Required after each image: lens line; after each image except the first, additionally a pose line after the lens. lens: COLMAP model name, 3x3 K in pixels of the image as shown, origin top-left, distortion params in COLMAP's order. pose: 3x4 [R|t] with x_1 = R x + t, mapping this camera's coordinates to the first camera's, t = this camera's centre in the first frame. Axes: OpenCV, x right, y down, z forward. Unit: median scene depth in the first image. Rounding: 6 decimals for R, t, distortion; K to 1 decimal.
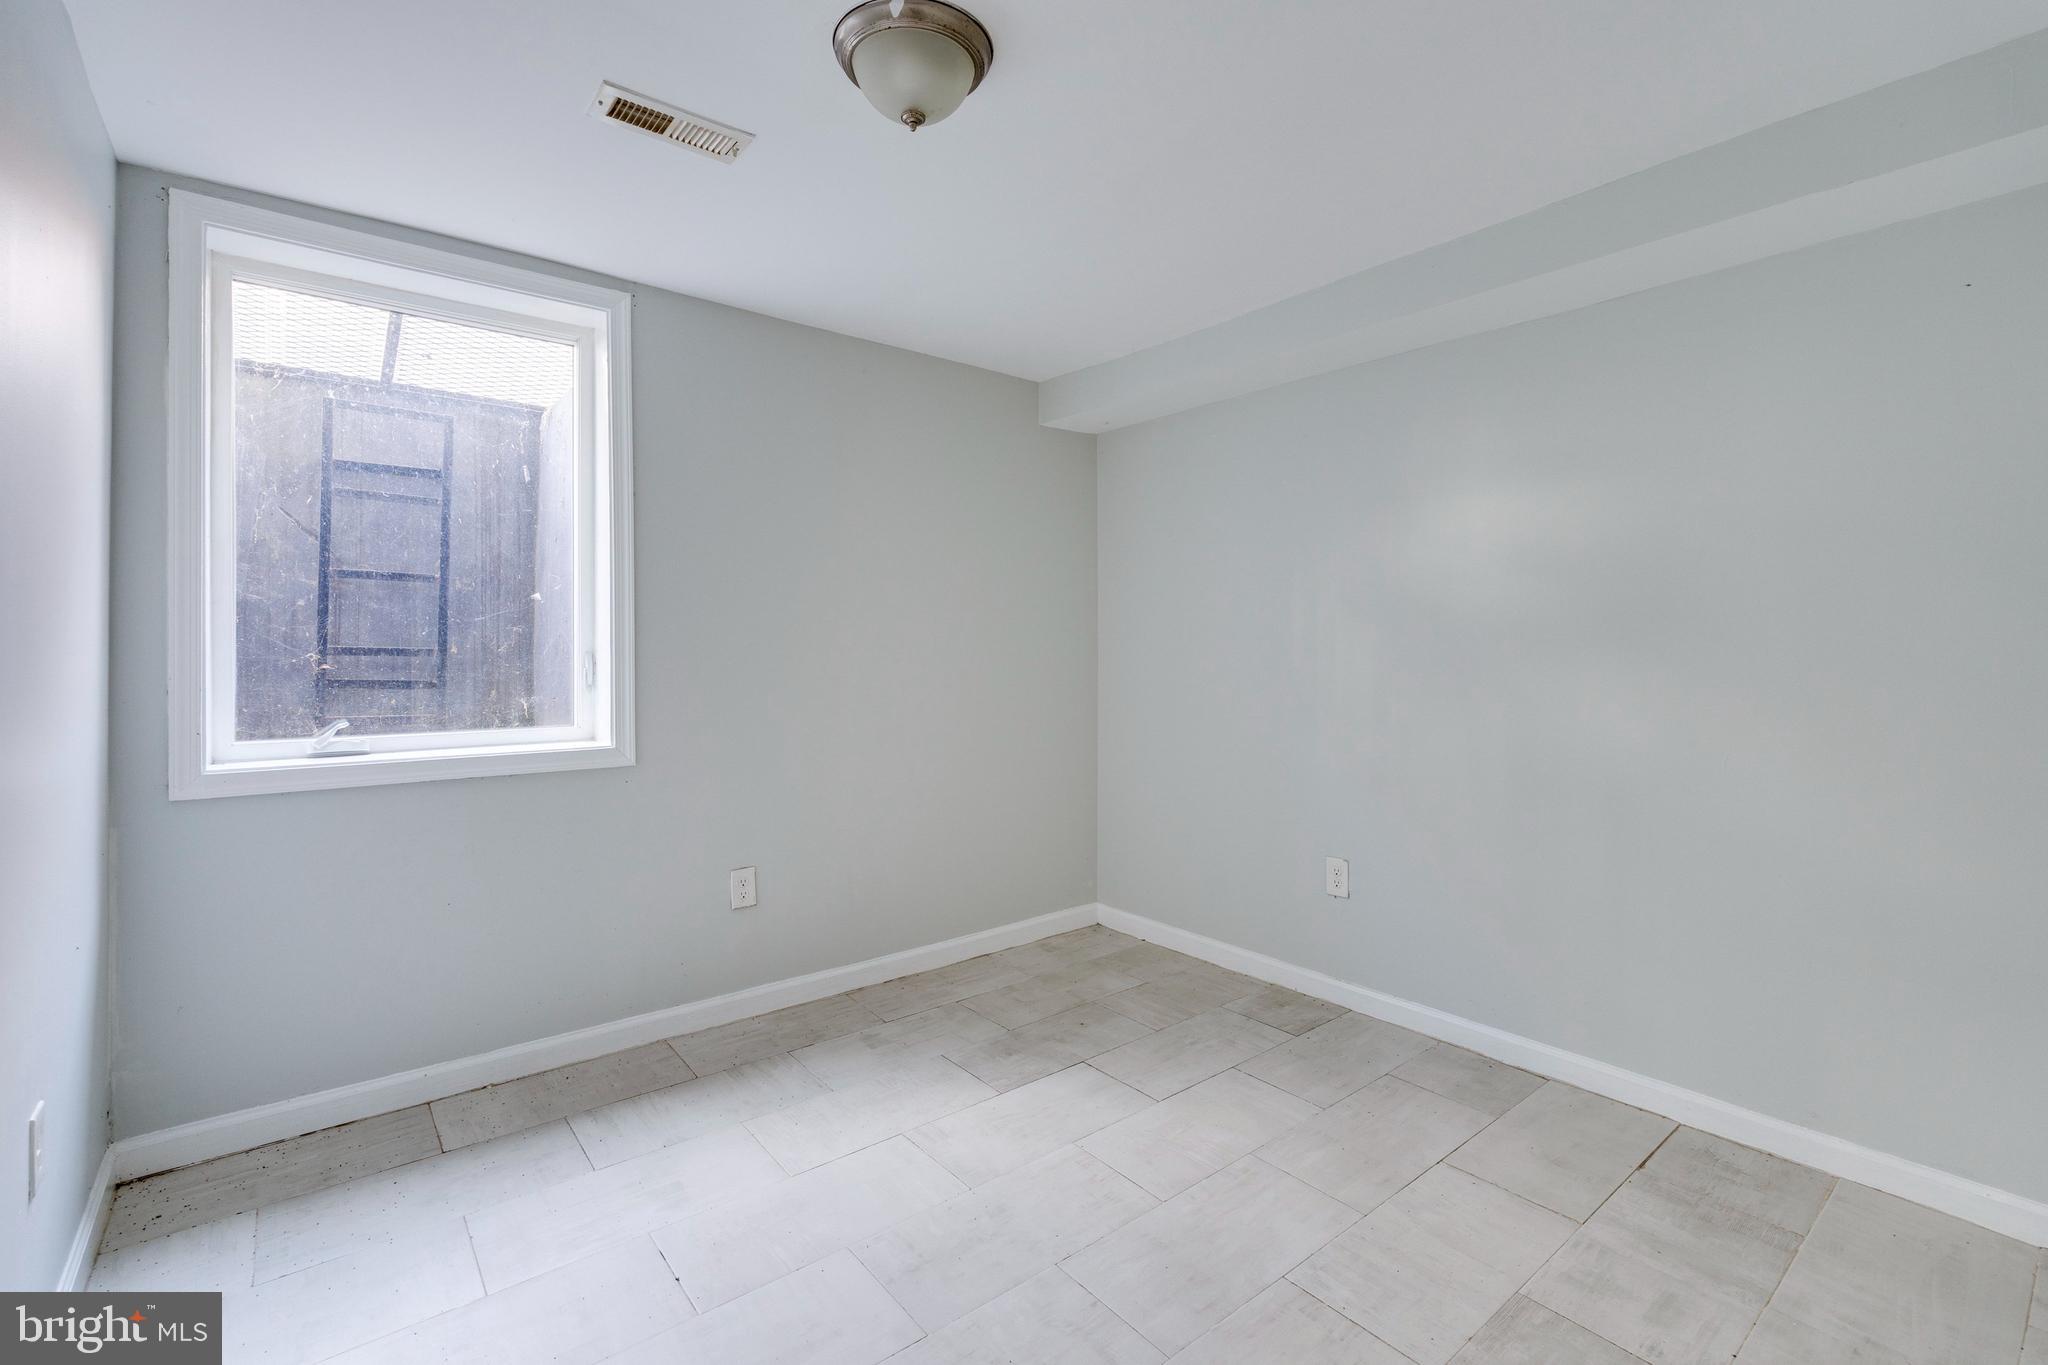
lens RADIAL K [[929.0, 0, 1015.6], [0, 929.0, 646.4], [0, 0, 1]] dist [-0.000845, -0.000002]
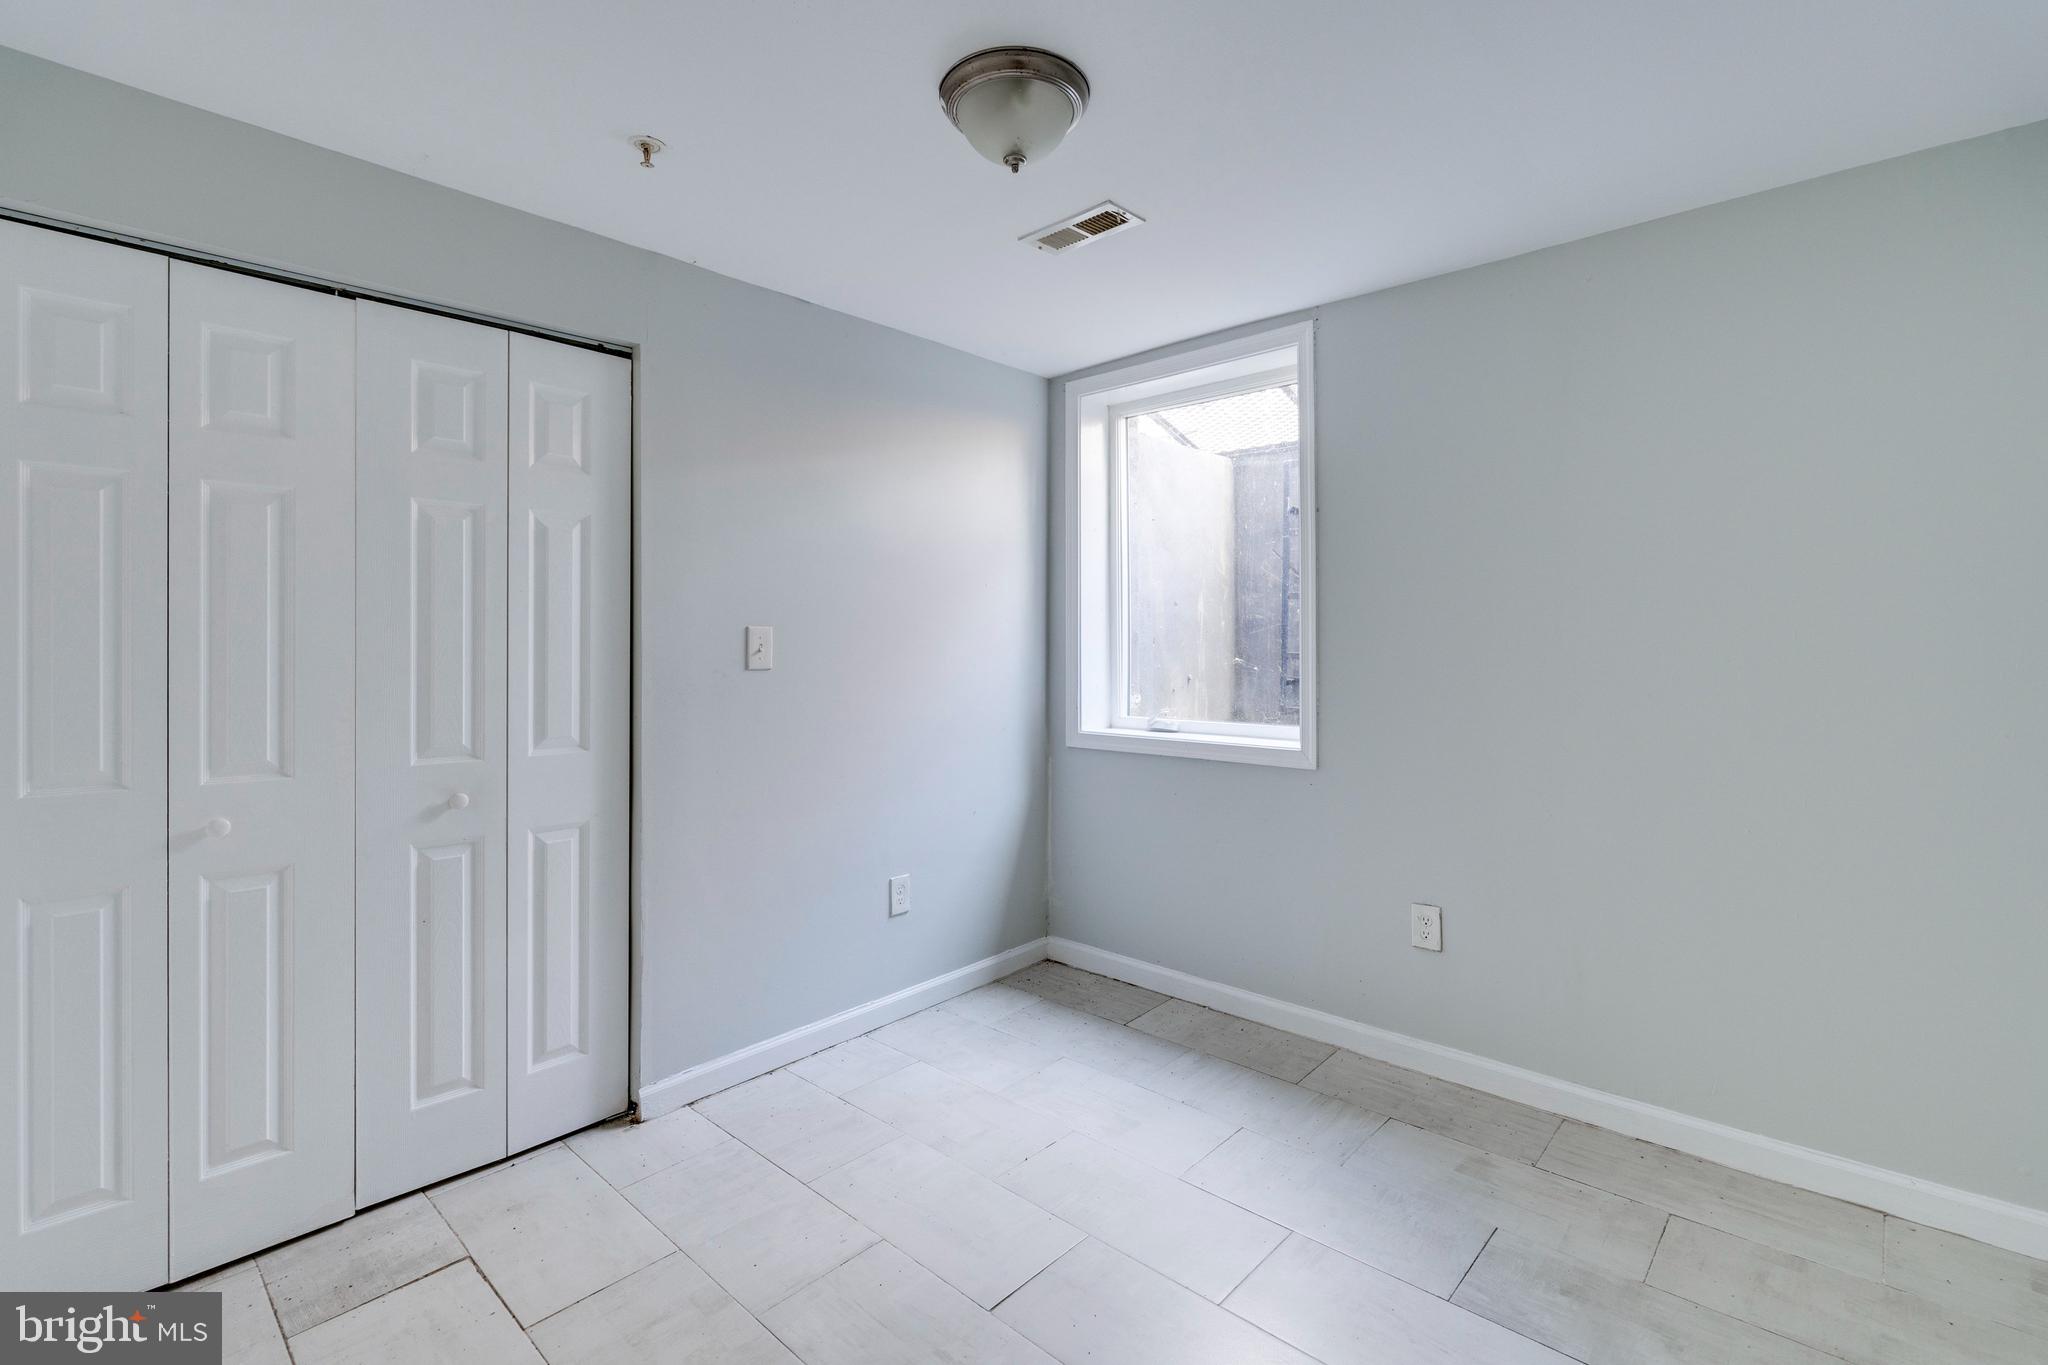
lens RADIAL K [[908.5, 0, 1024.4], [0, 908.5, 652.0], [0, 0, 1]] dist [-0.000059, 0.000029]
pose [[0.150217, 0.005004, -0.988640, 0.551872], [0.000608, 0.999987, 0.005154, -0.010046], [0.988653, -0.001375, 0.150212, 0.526658]]
